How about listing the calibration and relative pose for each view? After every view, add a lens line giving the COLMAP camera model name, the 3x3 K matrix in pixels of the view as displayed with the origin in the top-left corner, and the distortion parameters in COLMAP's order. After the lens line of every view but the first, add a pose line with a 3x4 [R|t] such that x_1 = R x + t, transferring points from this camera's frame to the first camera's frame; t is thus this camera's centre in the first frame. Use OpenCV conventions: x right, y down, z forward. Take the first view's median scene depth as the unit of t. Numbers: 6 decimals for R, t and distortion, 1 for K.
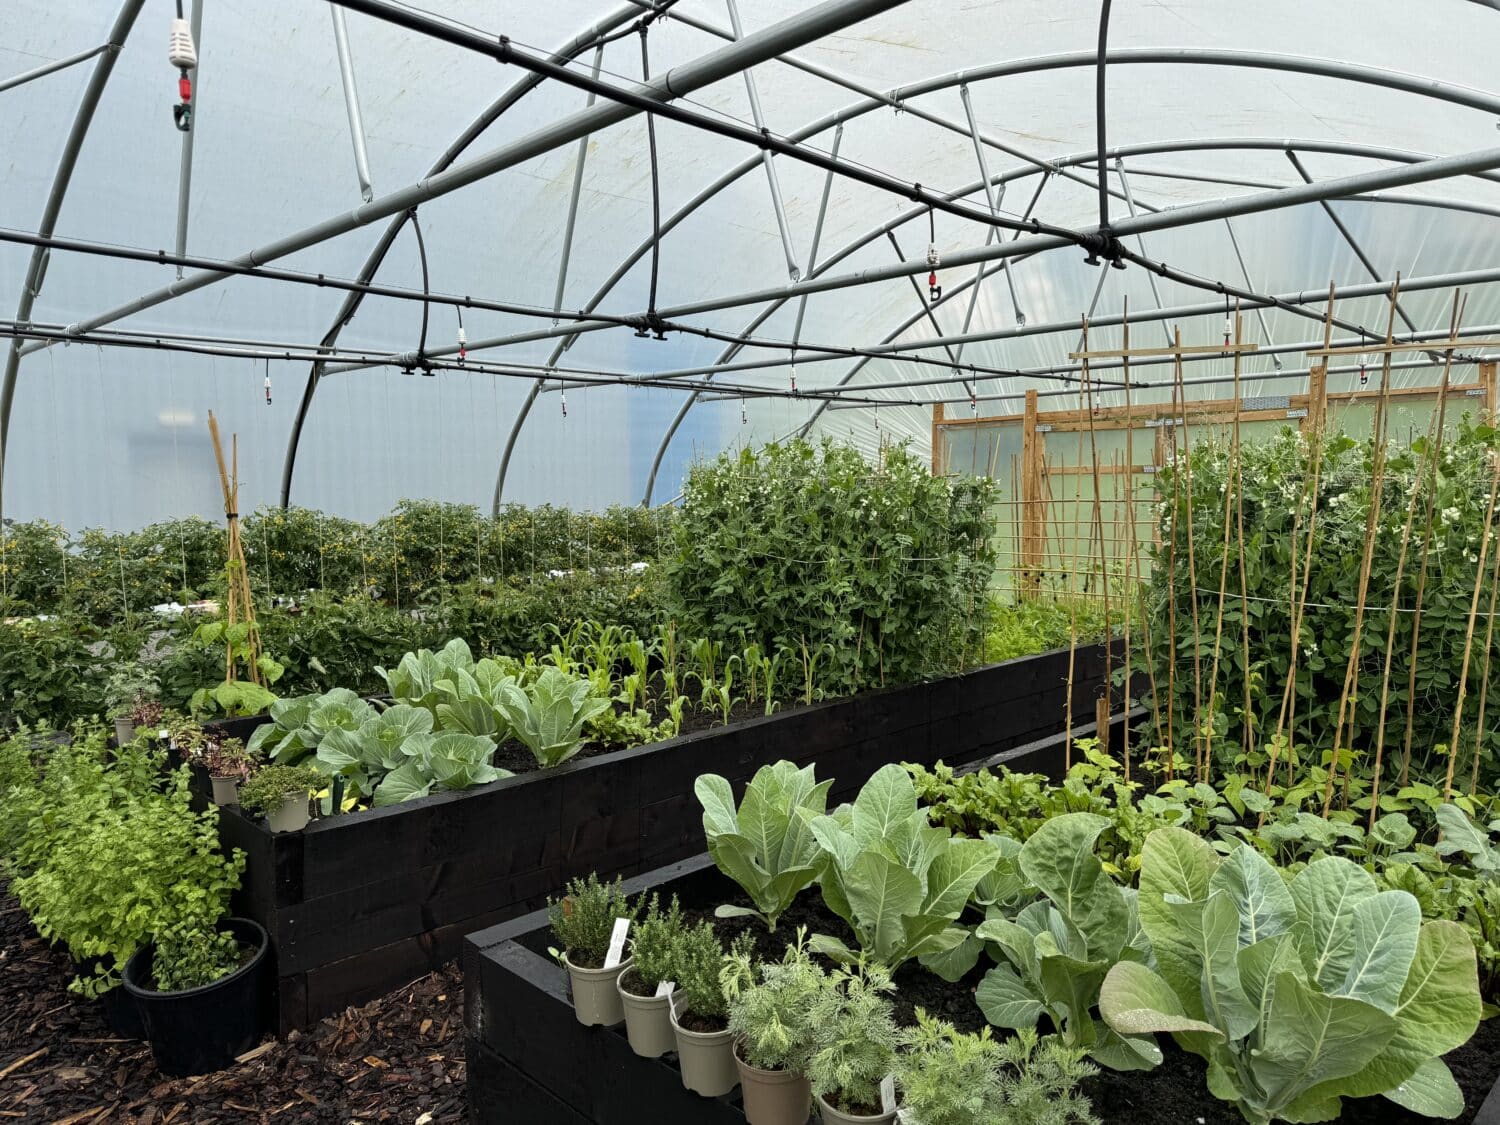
lens RADIAL K [[1047.5, 0, 746.3], [0, 1047.5, 573.6], [0, 0, 1]] dist [0.036921, -0.019144]
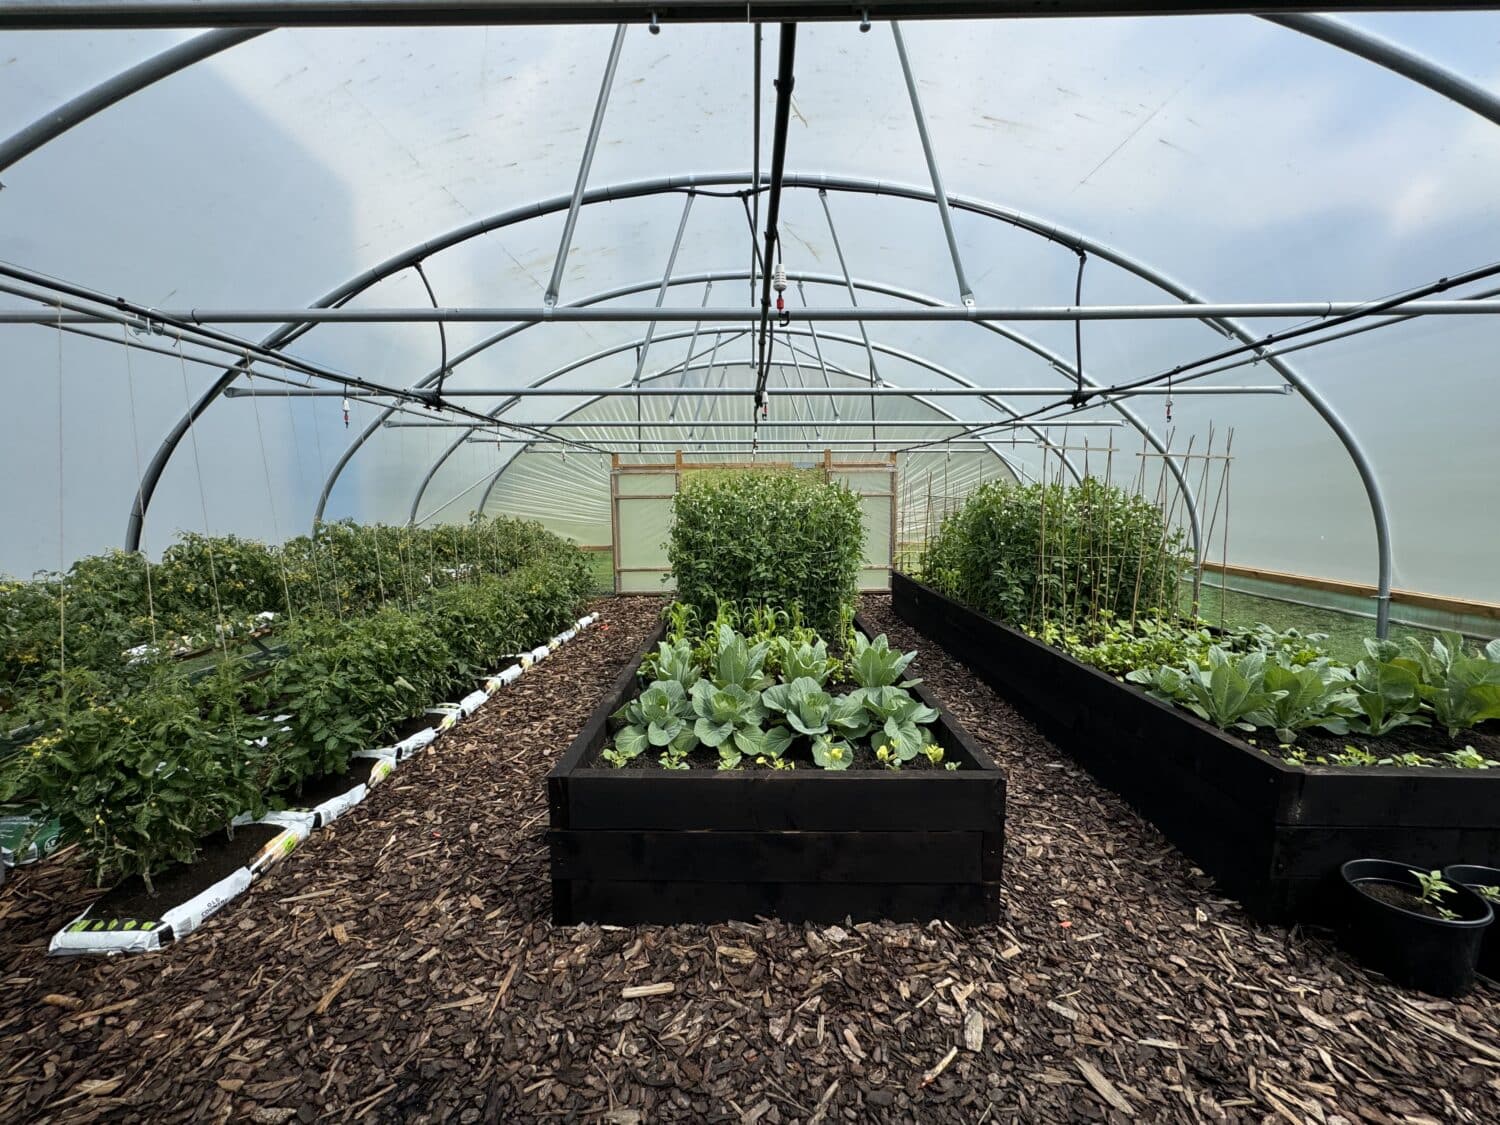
lens RADIAL K [[604.6, 0, 751.0], [0, 604.6, 558.6], [0, 0, 1]] dist [-0.001069, 0.002169]
pose [[0.703660, -0.066403, 0.707427, -0.620059], [0.062960, 0.997534, 0.031009, -0.034096], [-0.707742, 0.022720, 0.706106, 0.356250]]
